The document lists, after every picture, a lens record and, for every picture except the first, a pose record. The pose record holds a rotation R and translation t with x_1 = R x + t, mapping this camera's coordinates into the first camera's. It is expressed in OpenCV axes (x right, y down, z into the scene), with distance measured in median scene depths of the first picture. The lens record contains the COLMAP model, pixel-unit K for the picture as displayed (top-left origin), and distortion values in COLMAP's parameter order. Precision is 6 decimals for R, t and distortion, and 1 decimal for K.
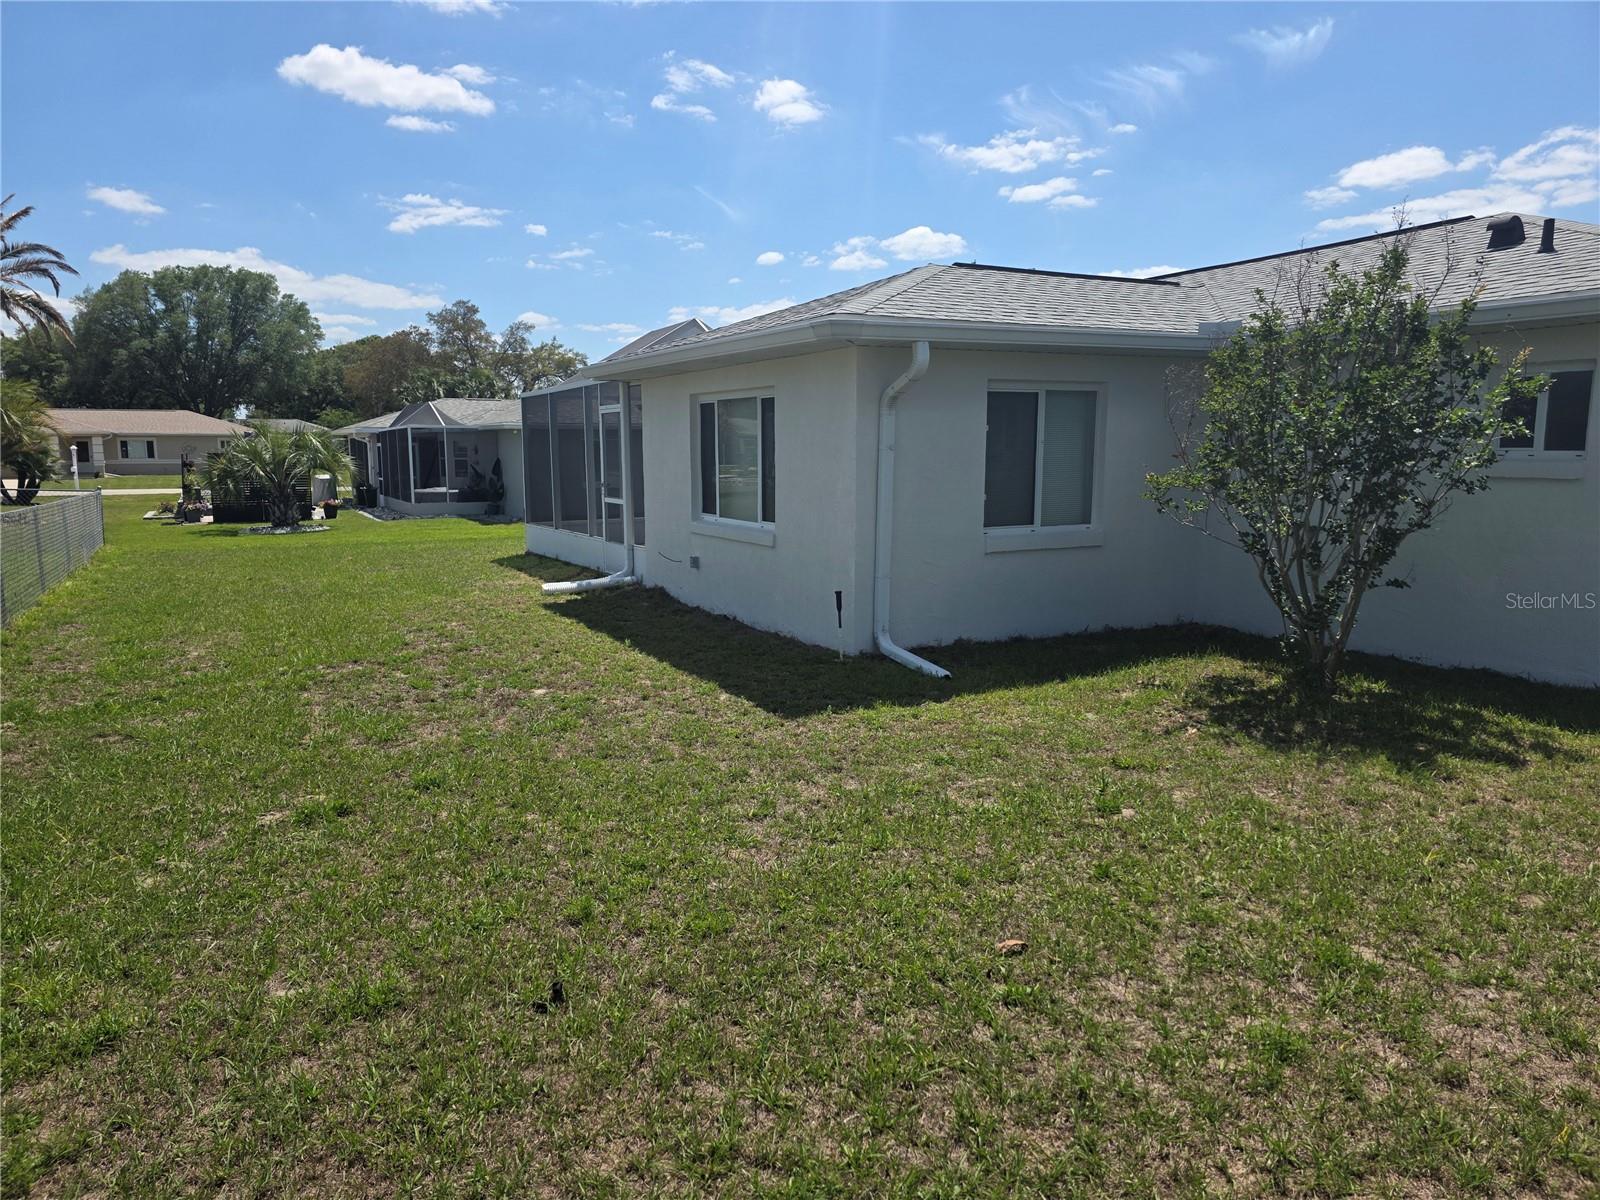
lens RADIAL K [[1065.2, 0, 800.0], [0, 1065.2, 600.0], [0, 0, 1]] dist [-0.000236, -0.001037]
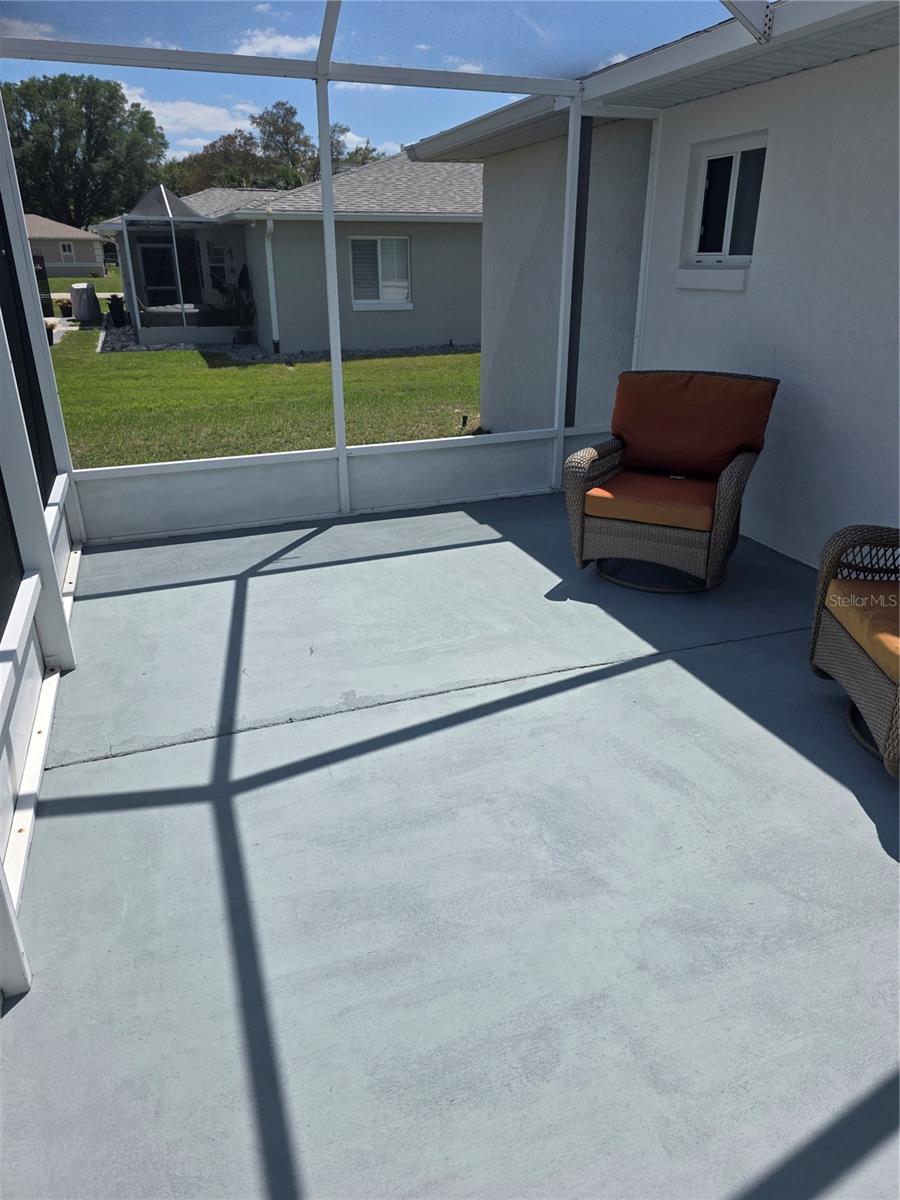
lens RADIAL K [[798.9, 0, 450.0], [0, 798.9, 600.0], [0, 0, 1]] dist [-0.000236, -0.001037]
pose [[0.989295, 0.061677, -0.132258, -0.018123], [-0.024792, 0.964155, 0.264178, -0.019455], [0.143811, -0.258070, 0.955363, 0.142727]]
